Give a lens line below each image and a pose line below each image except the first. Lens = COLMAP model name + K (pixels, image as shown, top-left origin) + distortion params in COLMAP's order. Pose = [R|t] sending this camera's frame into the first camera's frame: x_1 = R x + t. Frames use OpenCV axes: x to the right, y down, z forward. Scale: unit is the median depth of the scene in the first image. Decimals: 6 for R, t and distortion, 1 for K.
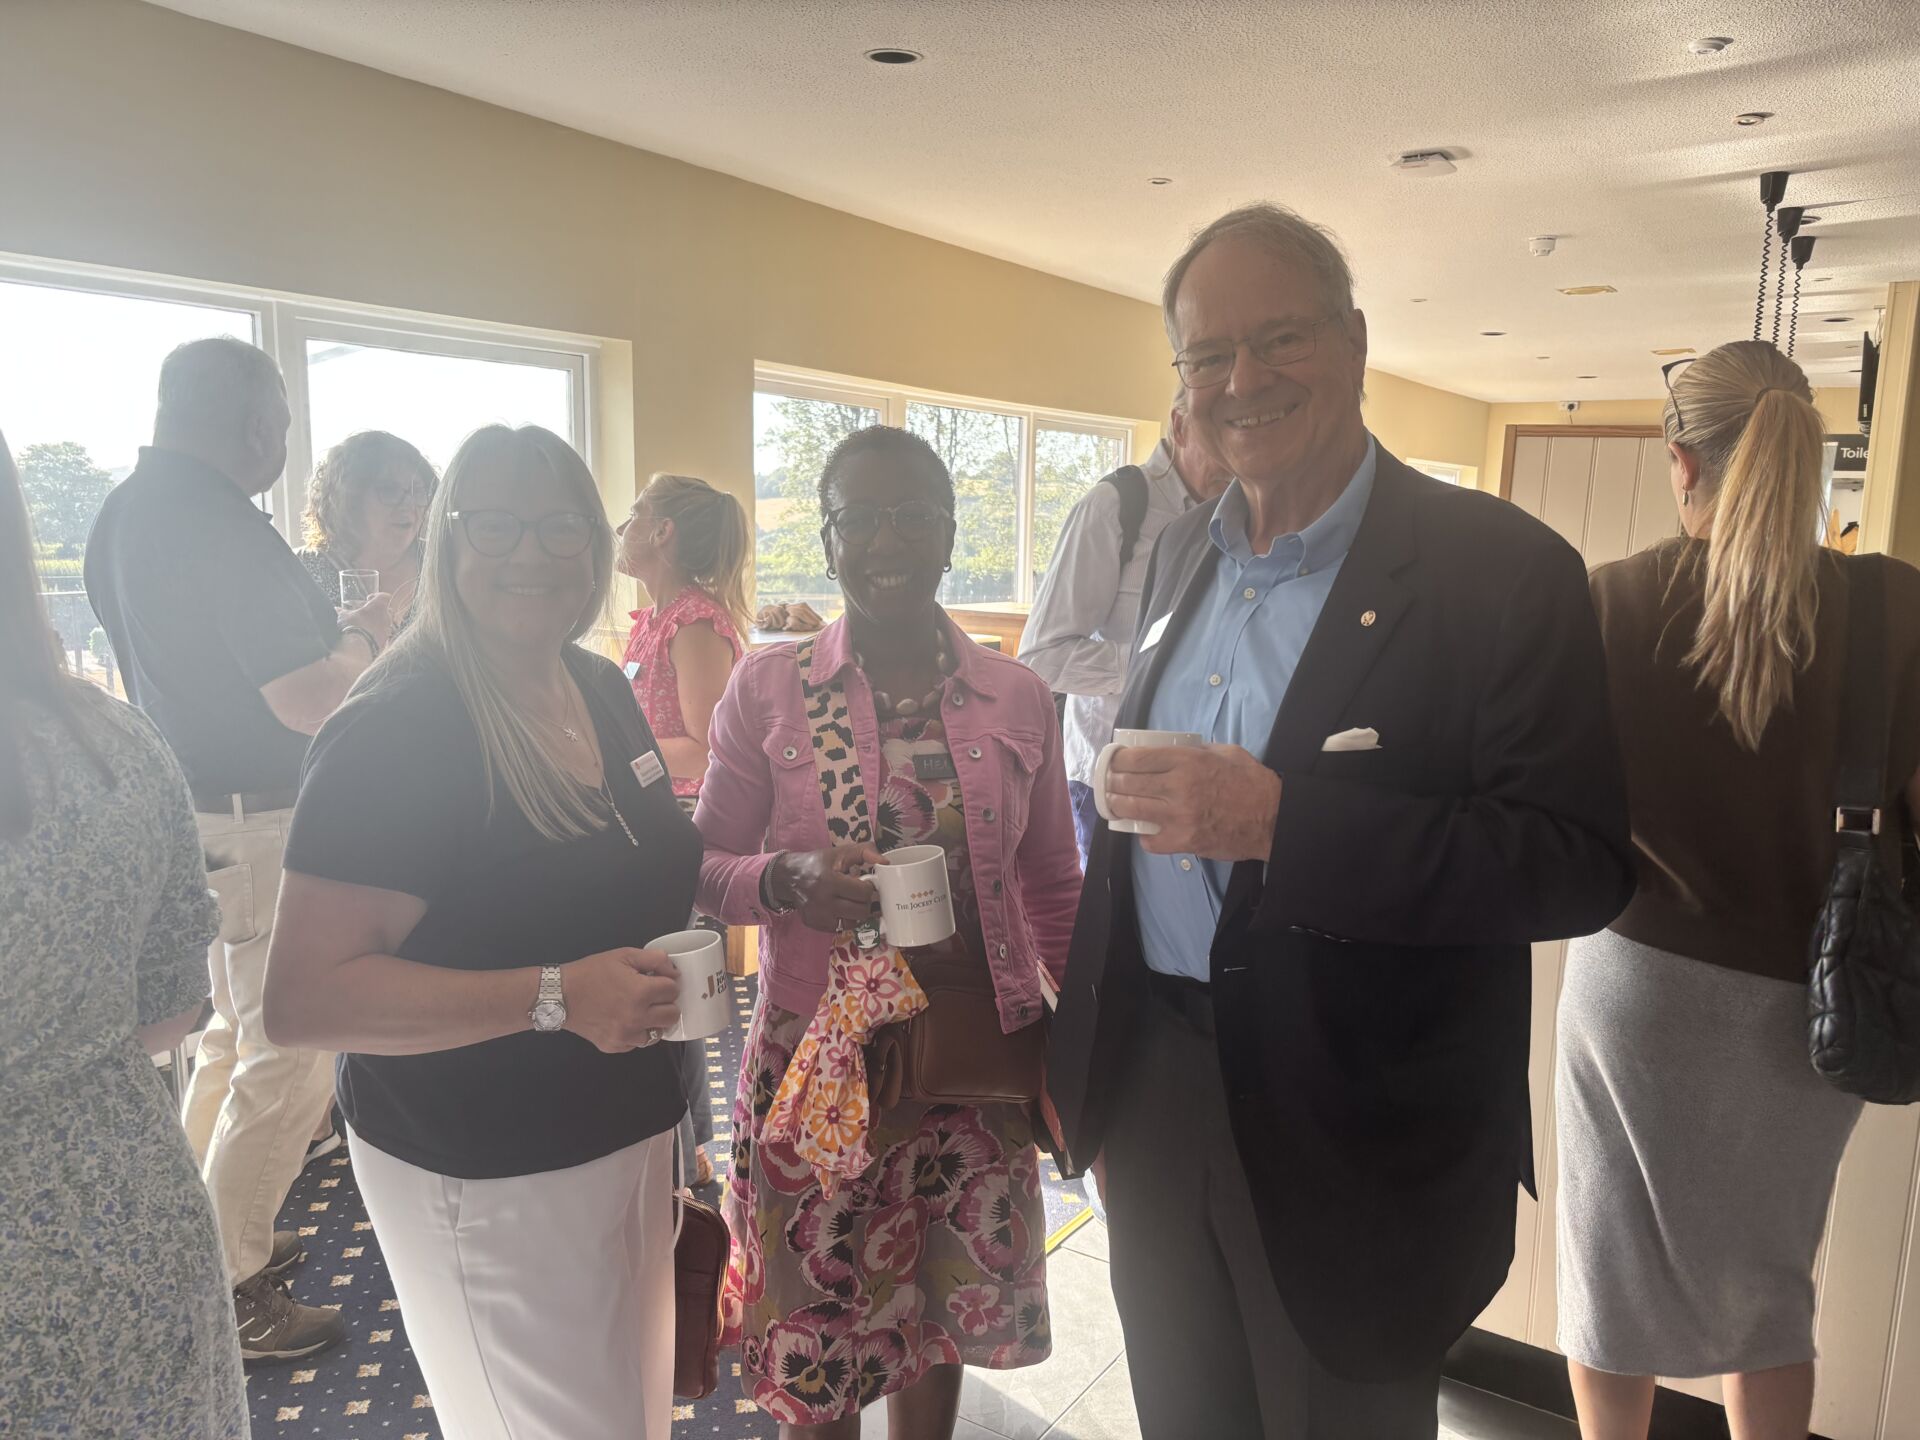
lens RADIAL K [[1450.3, 0, 925.0], [0, 1450.3, 719.4], [0, 0, 1]] dist [0.004636, 0.006906]
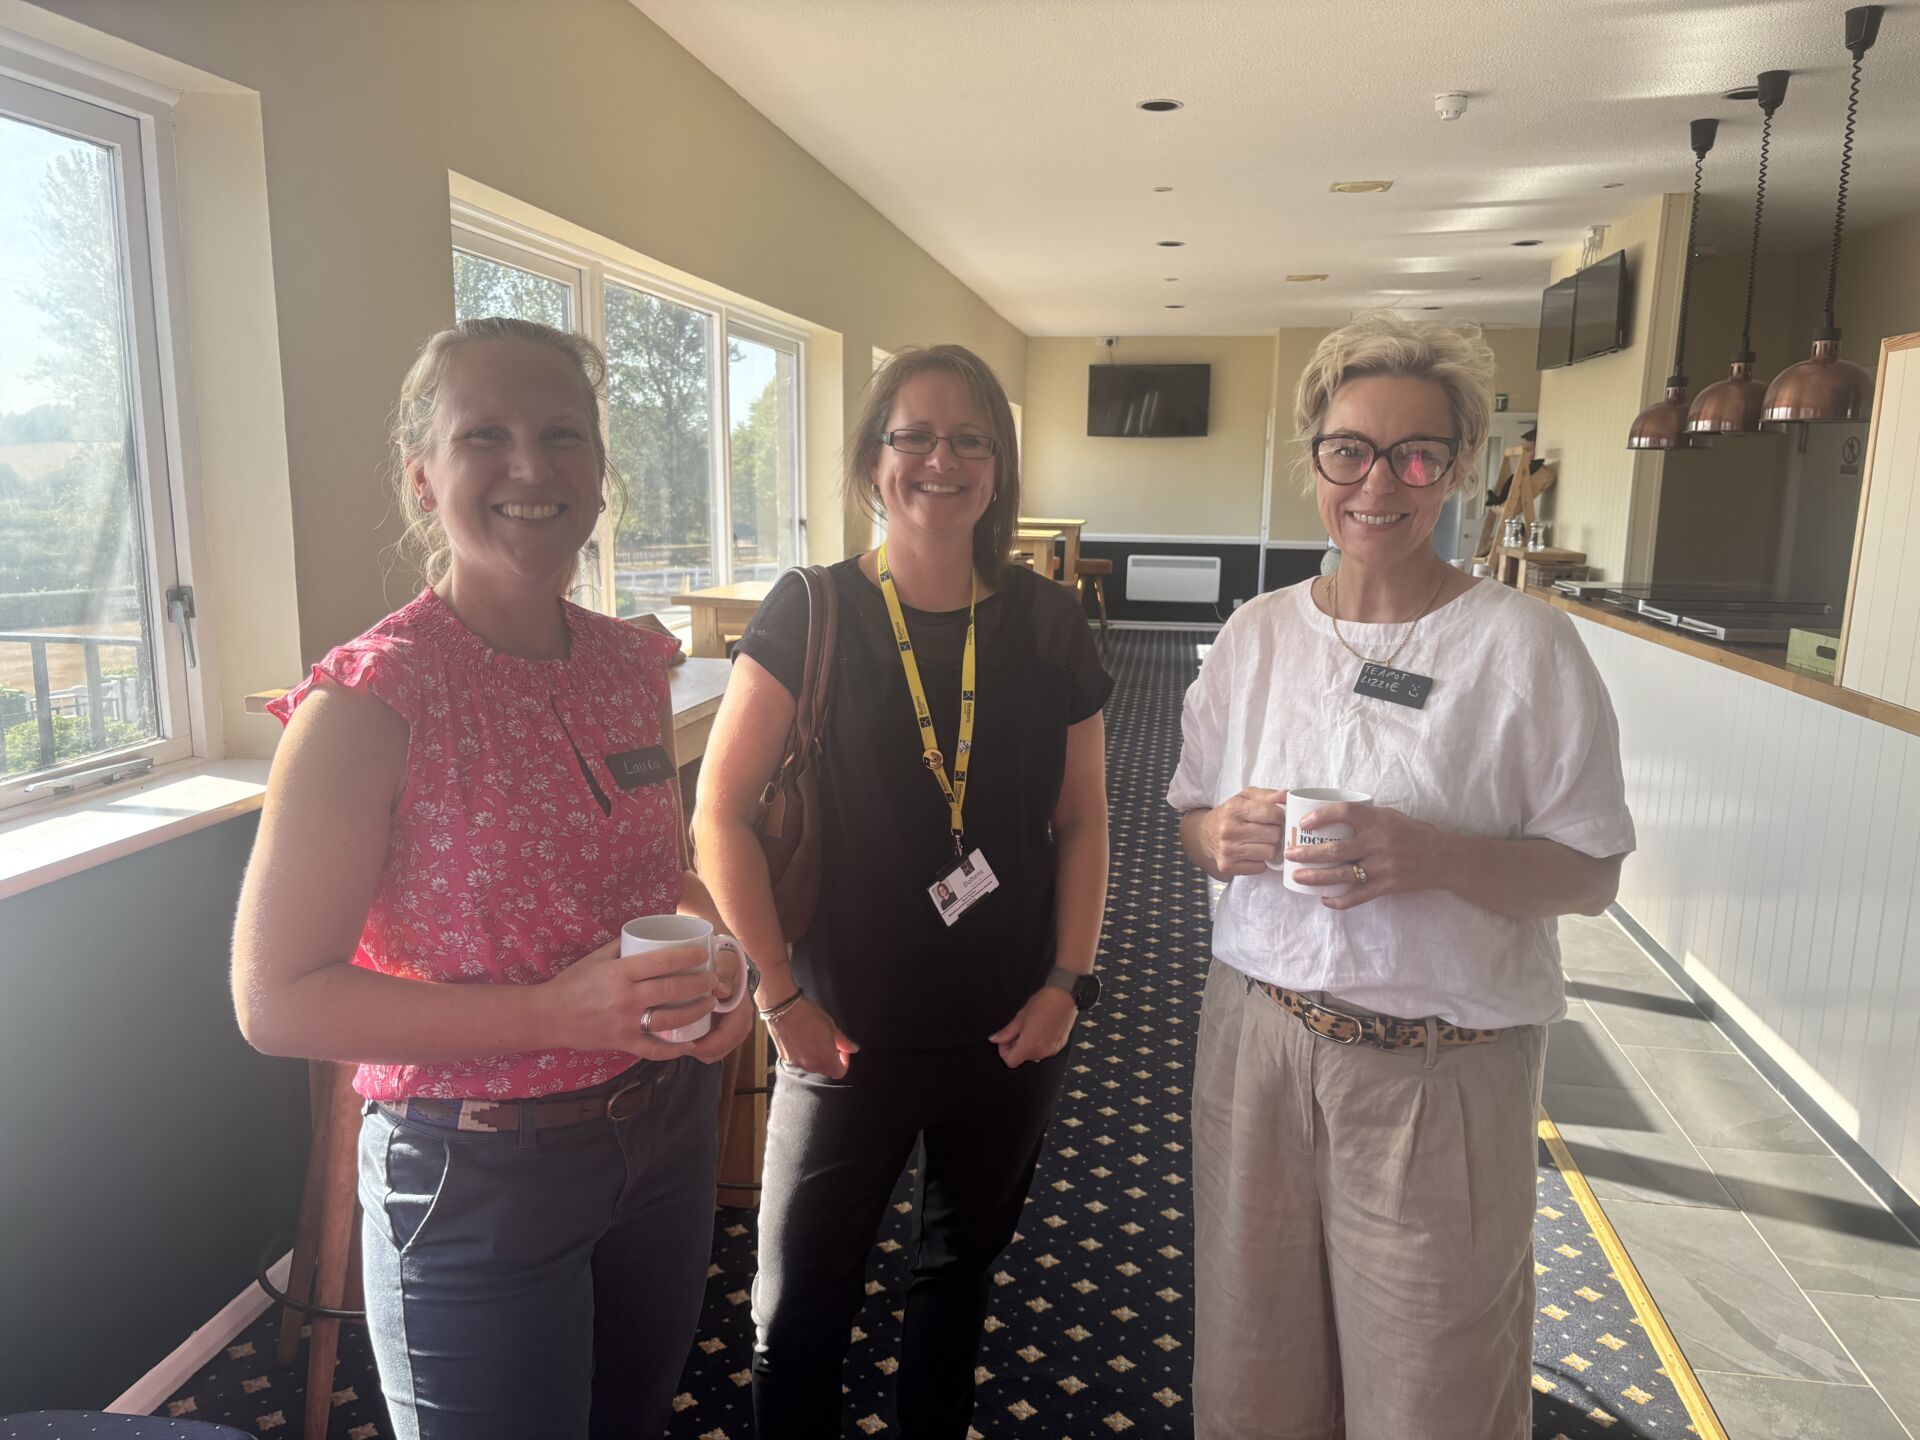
lens RADIAL K [[1450.3, 0, 925.0], [0, 1450.3, 719.4], [0, 0, 1]] dist [0.004636, 0.006906]
pose [[0.904703, -0.082513, 0.417976, -0.195180], [0.066860, 0.996407, 0.051985, -0.054894], [-0.420764, -0.019086, 0.906970, 0.405183]]
